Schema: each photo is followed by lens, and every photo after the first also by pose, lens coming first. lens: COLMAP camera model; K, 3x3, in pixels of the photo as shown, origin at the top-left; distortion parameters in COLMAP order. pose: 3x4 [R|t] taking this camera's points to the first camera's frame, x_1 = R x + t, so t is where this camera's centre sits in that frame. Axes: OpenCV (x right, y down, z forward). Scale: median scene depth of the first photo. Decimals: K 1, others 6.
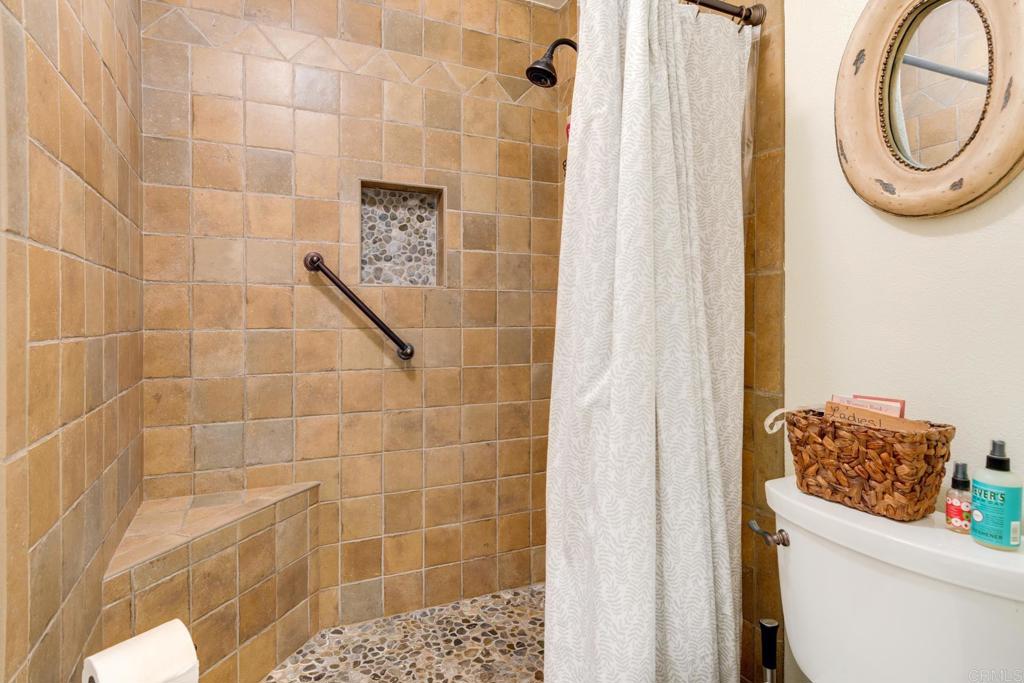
lens RADIAL K [[536.6, 0, 510.0], [0, 536.6, 335.5], [0, 0, 1]] dist [0.007543, -0.011023]
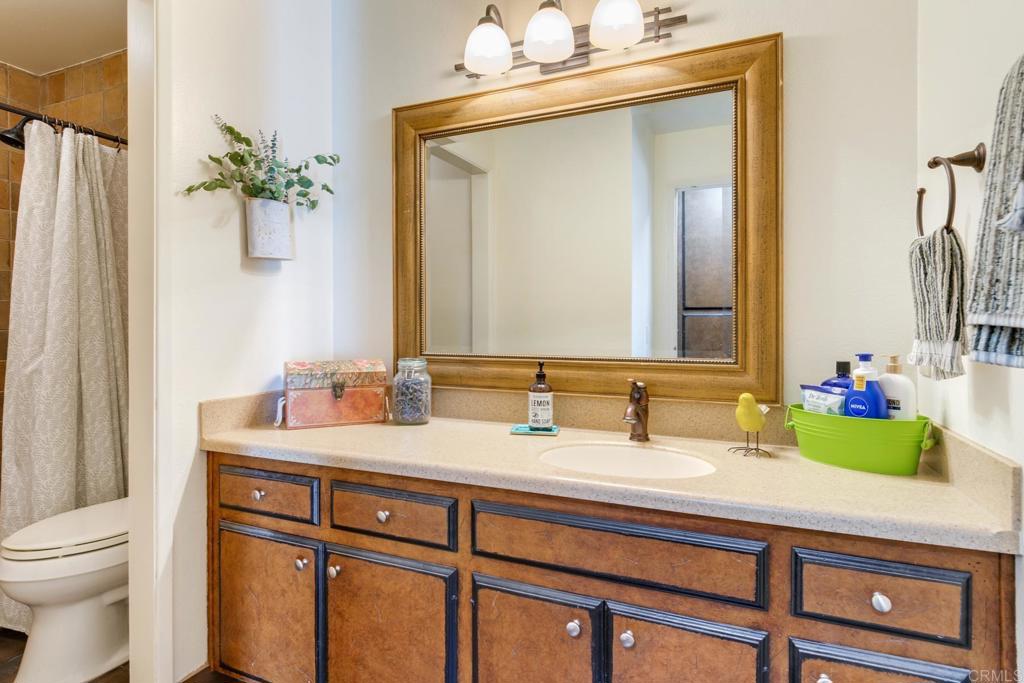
lens RADIAL K [[536.6, 0, 518.0], [0, 536.6, 332.0], [0, 0, 1]] dist [0.007543, -0.011023]
pose [[0.739244, -0.006352, 0.673408, 0.144353], [0.011761, 0.999925, -0.003479, 0.021699], [-0.673335, 0.010492, 0.739263, -1.345114]]
